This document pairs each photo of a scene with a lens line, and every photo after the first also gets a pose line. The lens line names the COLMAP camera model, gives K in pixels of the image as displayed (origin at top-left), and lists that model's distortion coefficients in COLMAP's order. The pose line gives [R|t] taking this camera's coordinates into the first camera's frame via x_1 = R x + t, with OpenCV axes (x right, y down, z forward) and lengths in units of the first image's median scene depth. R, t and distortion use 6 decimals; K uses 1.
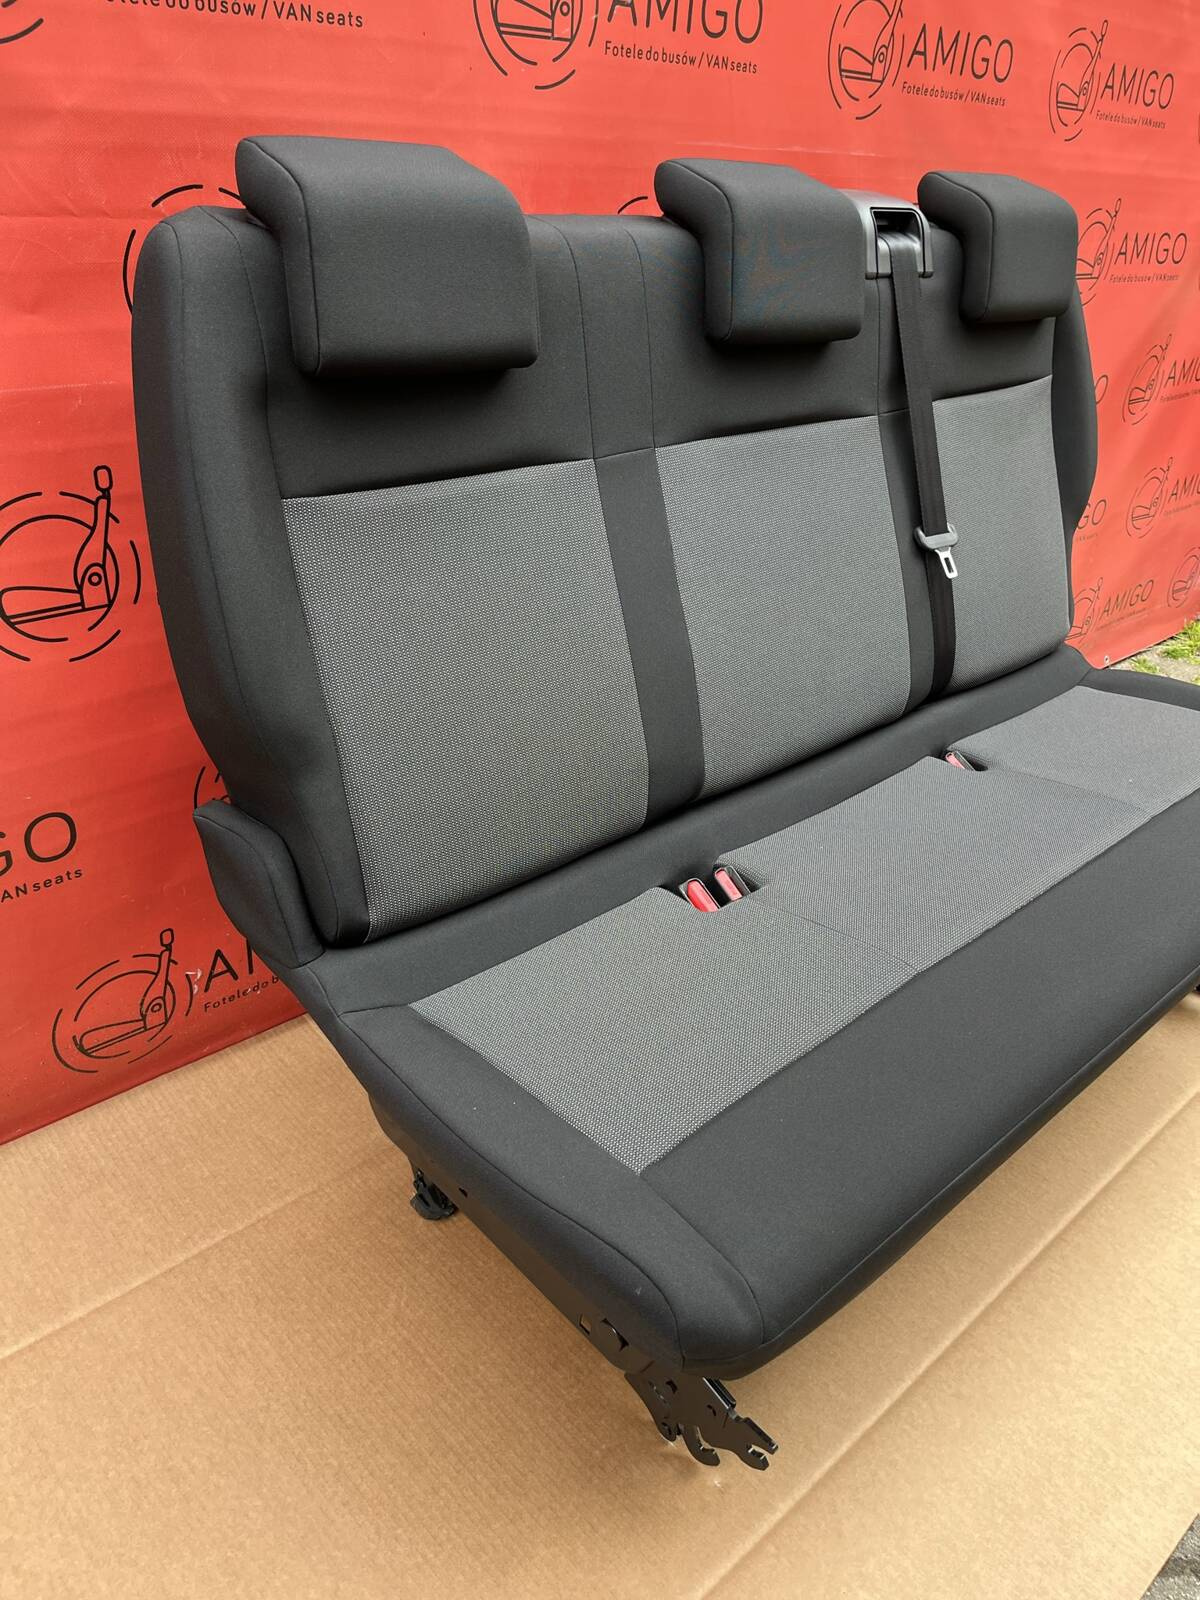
lens RADIAL K [[1204.1, 0, 600.0], [0, 1204.1, 800.0], [0, 0, 1]] dist [0.060000, -0.124289]
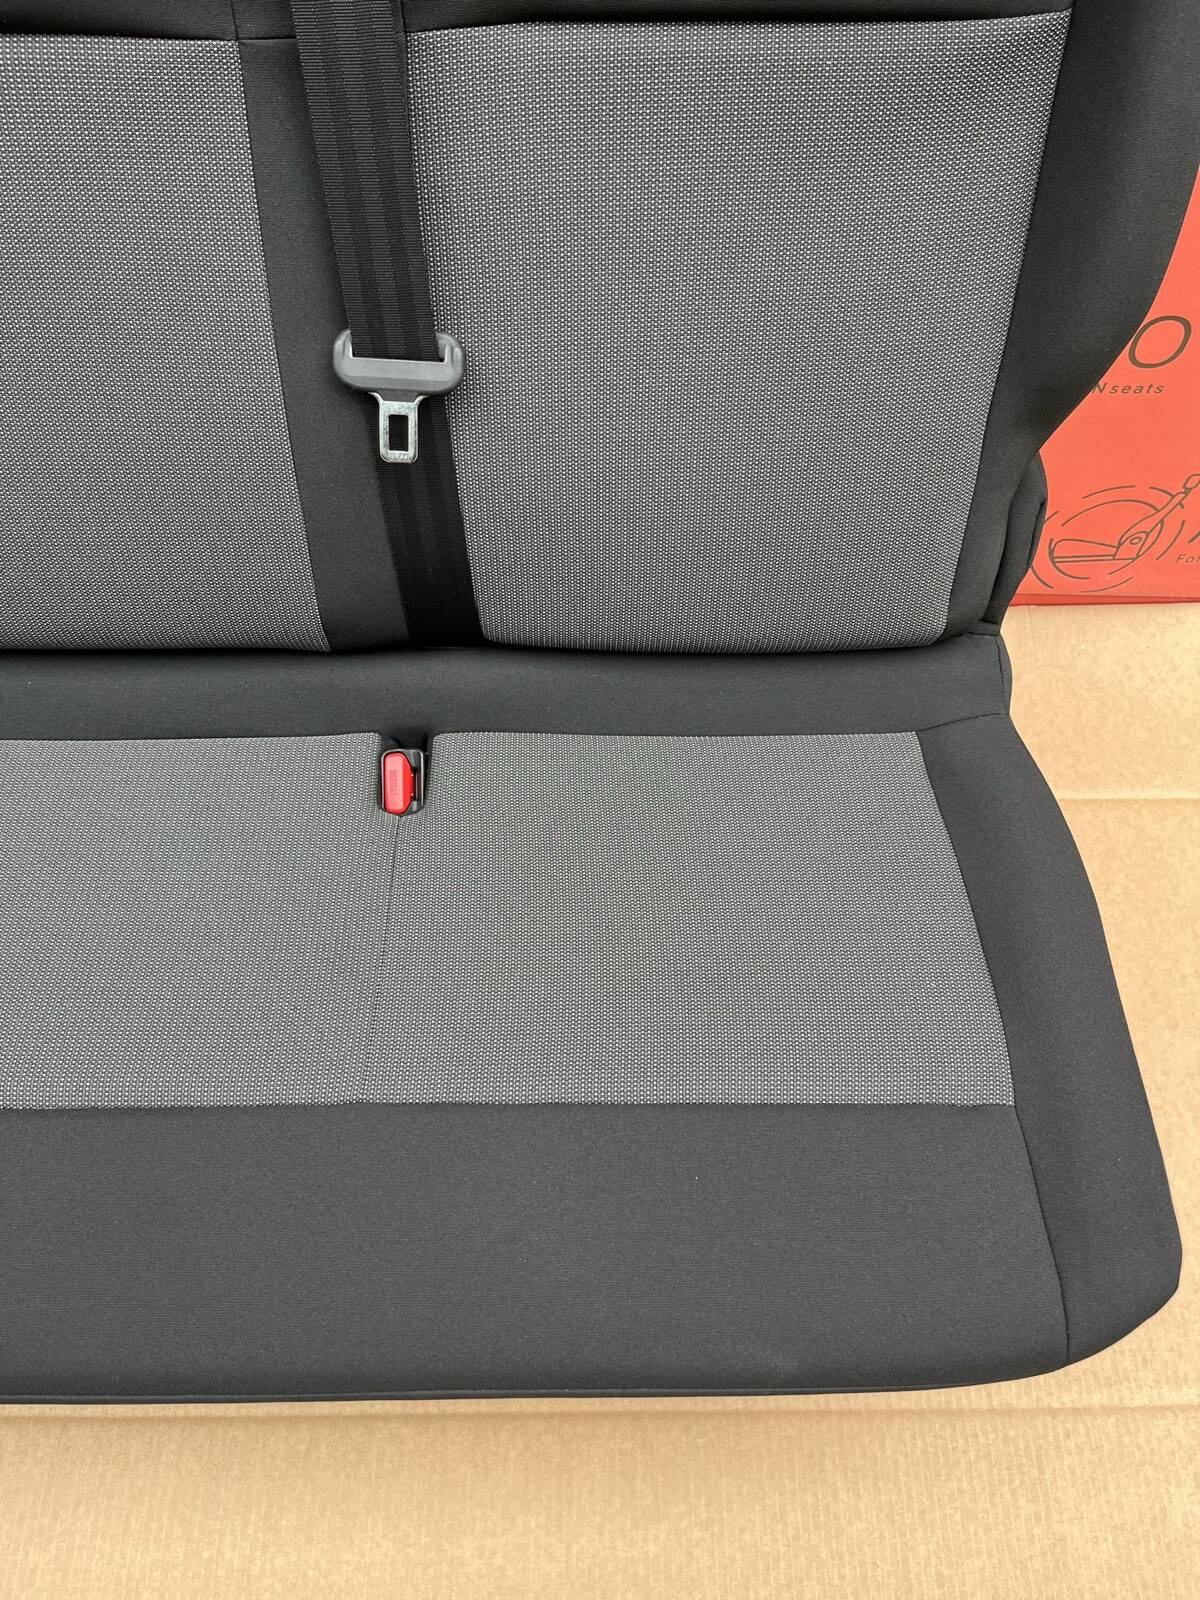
lens RADIAL K [[1204.1, 0, 600.0], [0, 1204.1, 800.0], [0, 0, 1]] dist [0.060000, -0.124289]
pose [[0.746659, 0.541115, -0.386906, 0.726789], [-0.295853, 0.791070, 0.535424, -0.427779], [0.595795, -0.285311, 0.750750, 0.791784]]
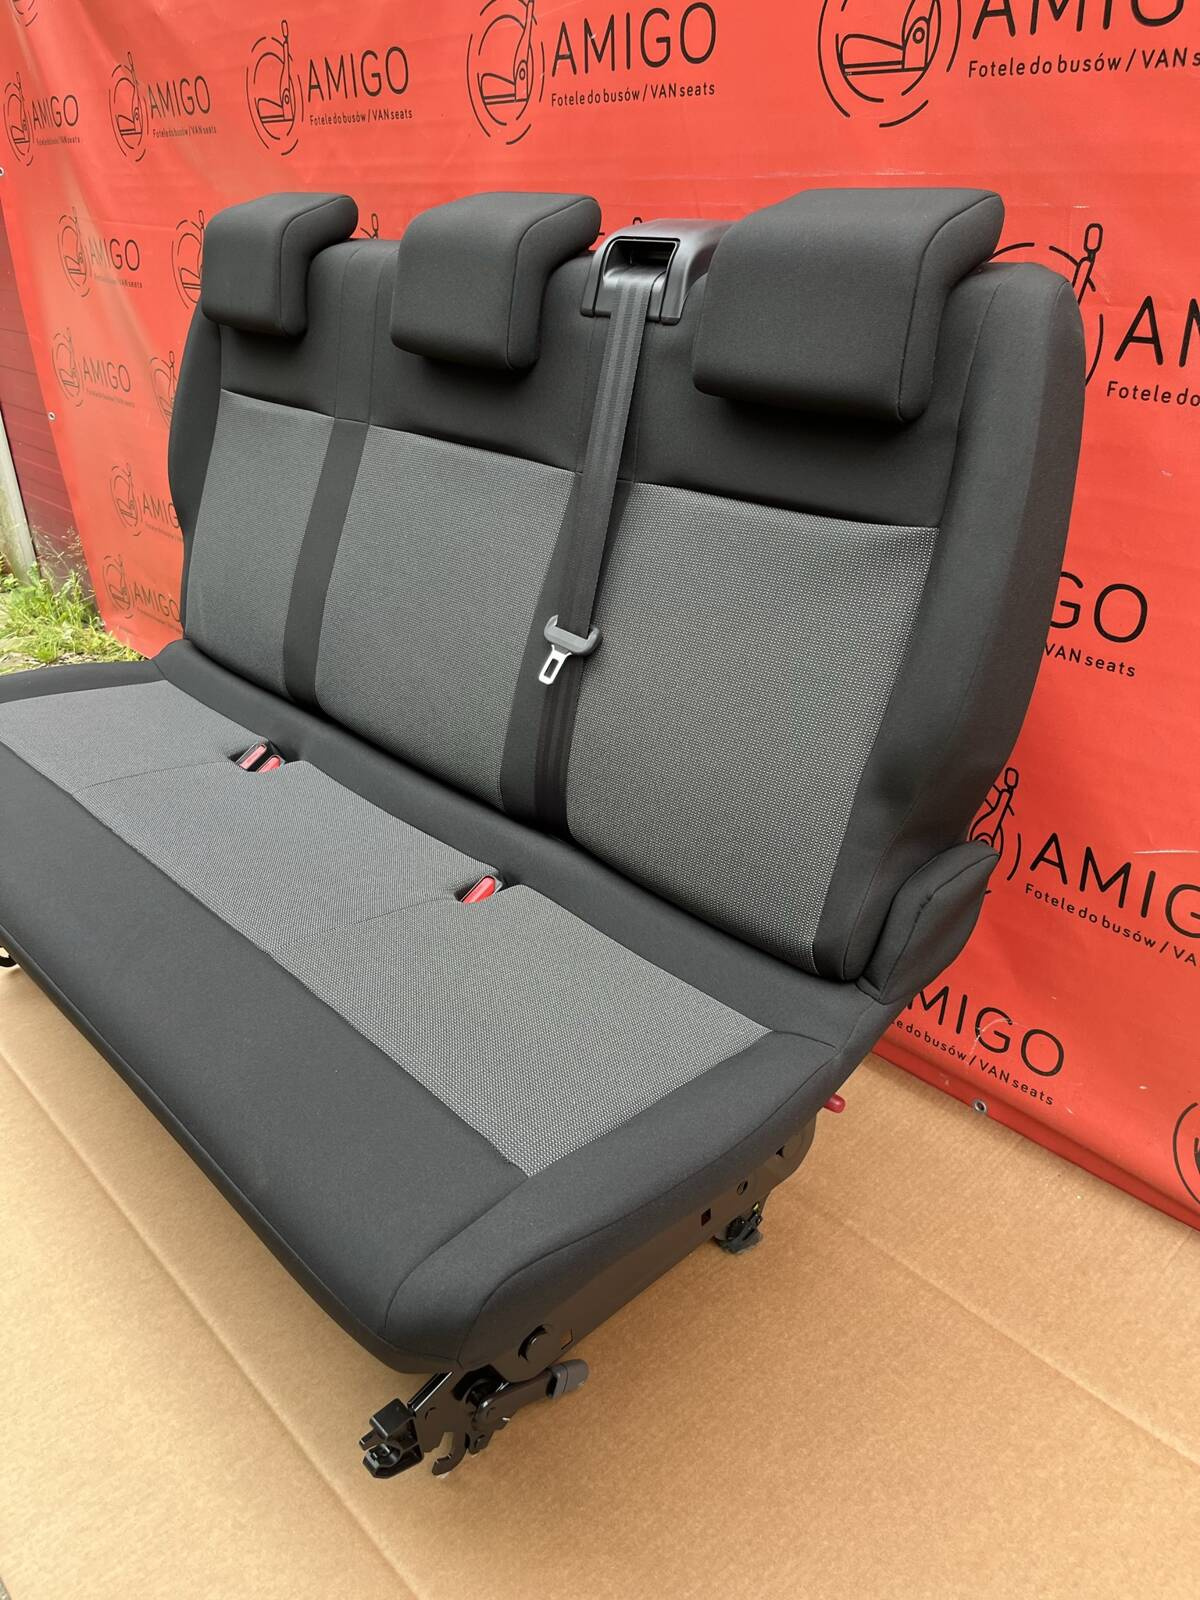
lens RADIAL K [[1310.5, 0, 622.1], [0, 1310.5, 820.5], [0, 0, 1]] dist [0.009501, -0.069135]
pose [[-0.006952, 0.387340, -0.921911, 1.359691], [-0.466966, 0.813980, 0.345514, -0.523728], [0.884248, 0.432903, 0.175216, 1.125335]]
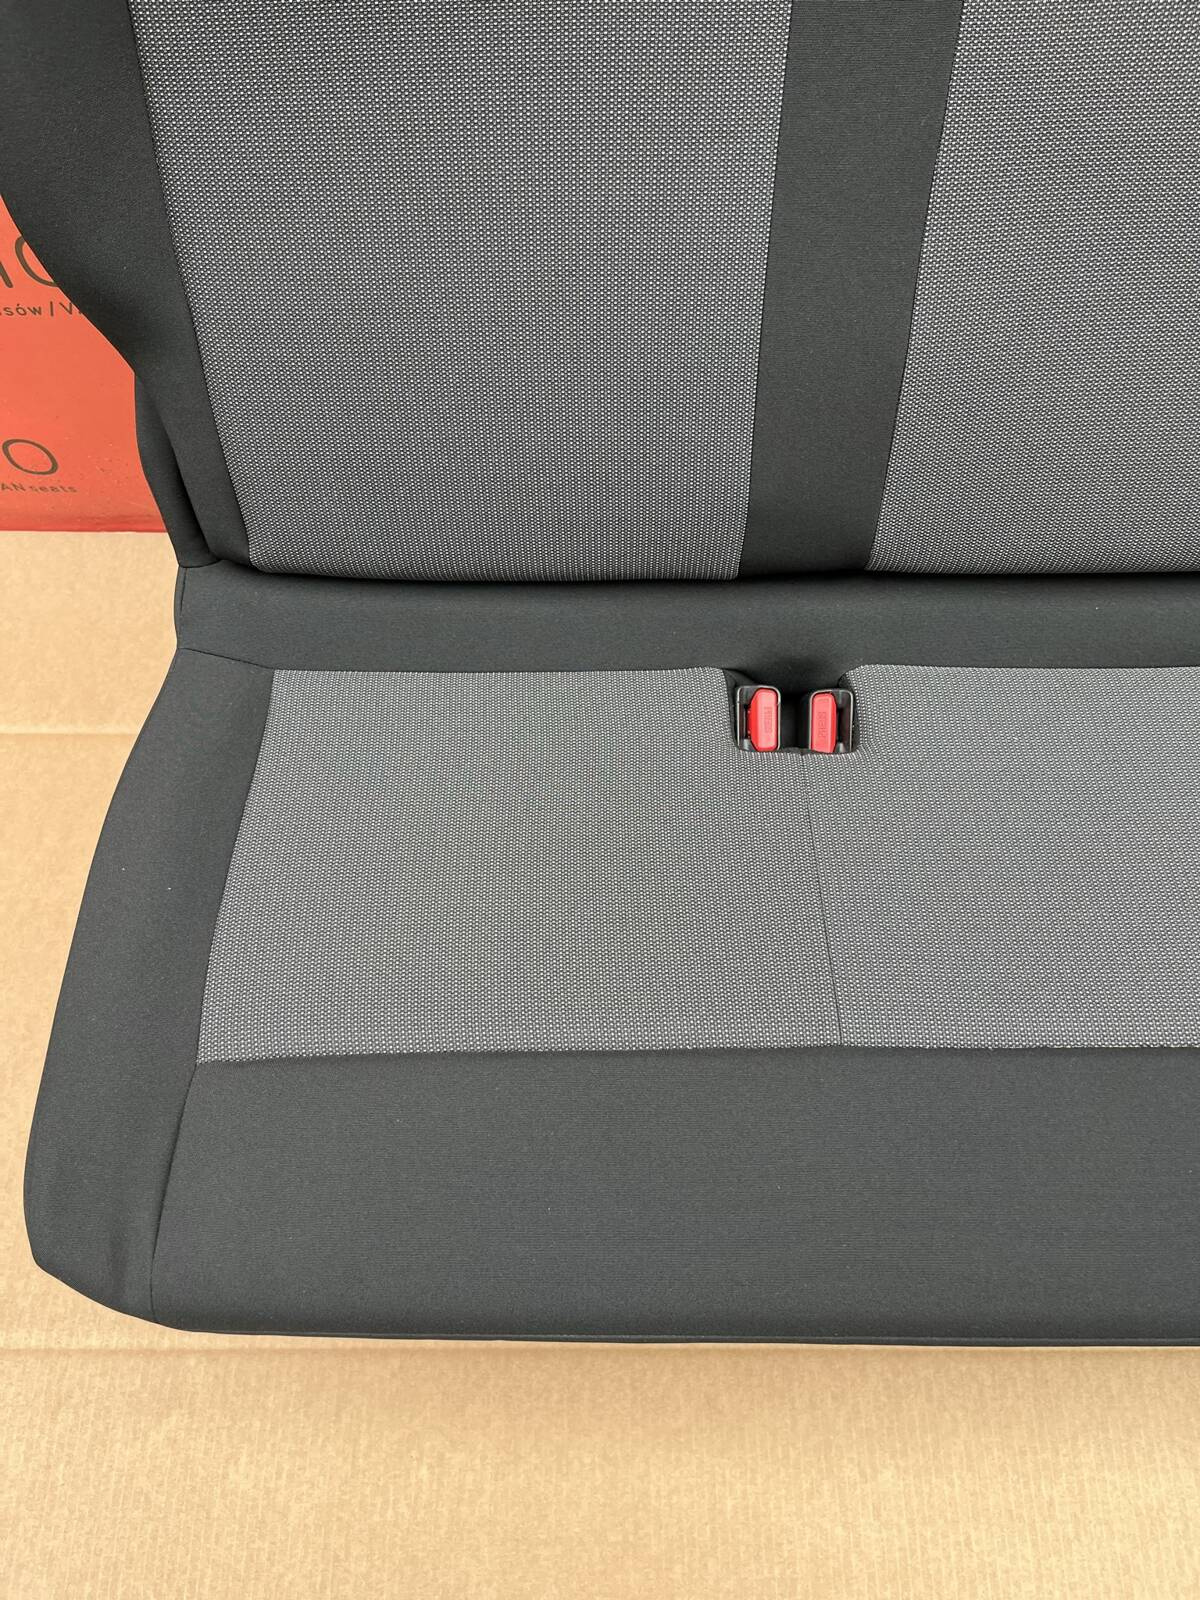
lens RADIAL K [[1204.1, 0, 600.0], [0, 1204.1, 800.0], [0, 0, 1]] dist [0.060000, -0.124289]
pose [[0.726669, 0.565558, -0.389995, 0.298095], [-0.285361, 0.764888, 0.577508, -0.238615], [0.624917, -0.308367, 0.717209, 0.445535]]
